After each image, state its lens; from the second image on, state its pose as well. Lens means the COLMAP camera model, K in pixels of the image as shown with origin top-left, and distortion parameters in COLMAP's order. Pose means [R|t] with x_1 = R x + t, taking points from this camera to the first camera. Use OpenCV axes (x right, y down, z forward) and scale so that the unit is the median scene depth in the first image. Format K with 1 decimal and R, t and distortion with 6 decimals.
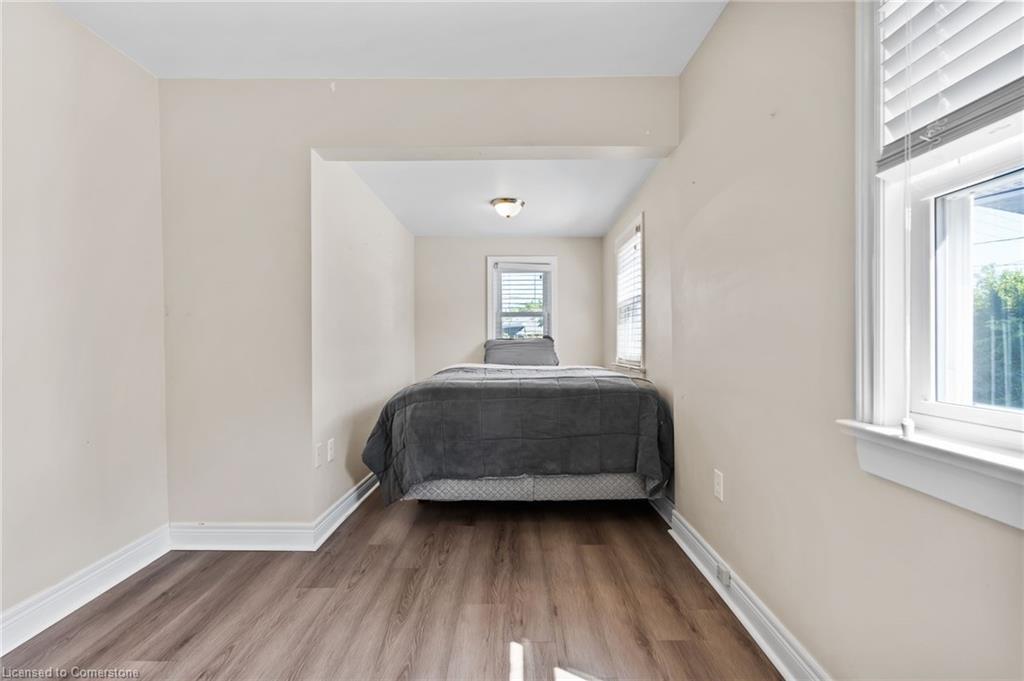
lens RADIAL K [[462.3, 0, 510.0], [0, 462.3, 343.3], [0, 0, 1]] dist [-0.007990, 0.000081]
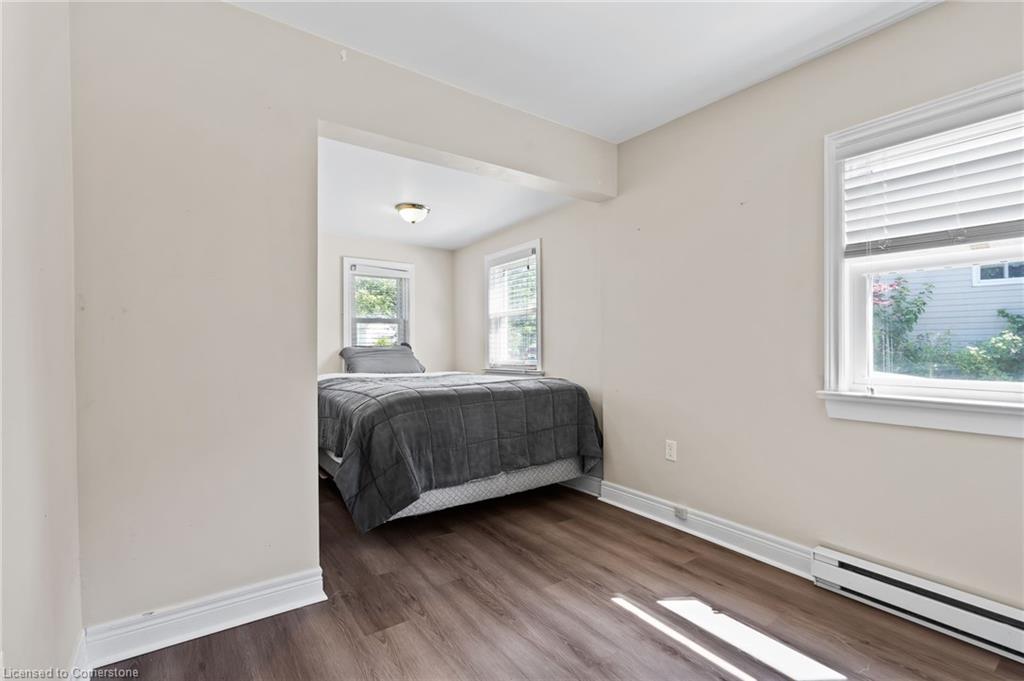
lens RADIAL K [[466.2, 0, 511.0], [0, 466.2, 345.1], [0, 0, 1]] dist [-0.004210, -0.000384]
pose [[0.810859, 0.001286, 0.585240, -0.625005], [0.005864, 0.999930, -0.010323, -0.000621], [-0.585212, 0.011802, 0.810794, 0.109674]]
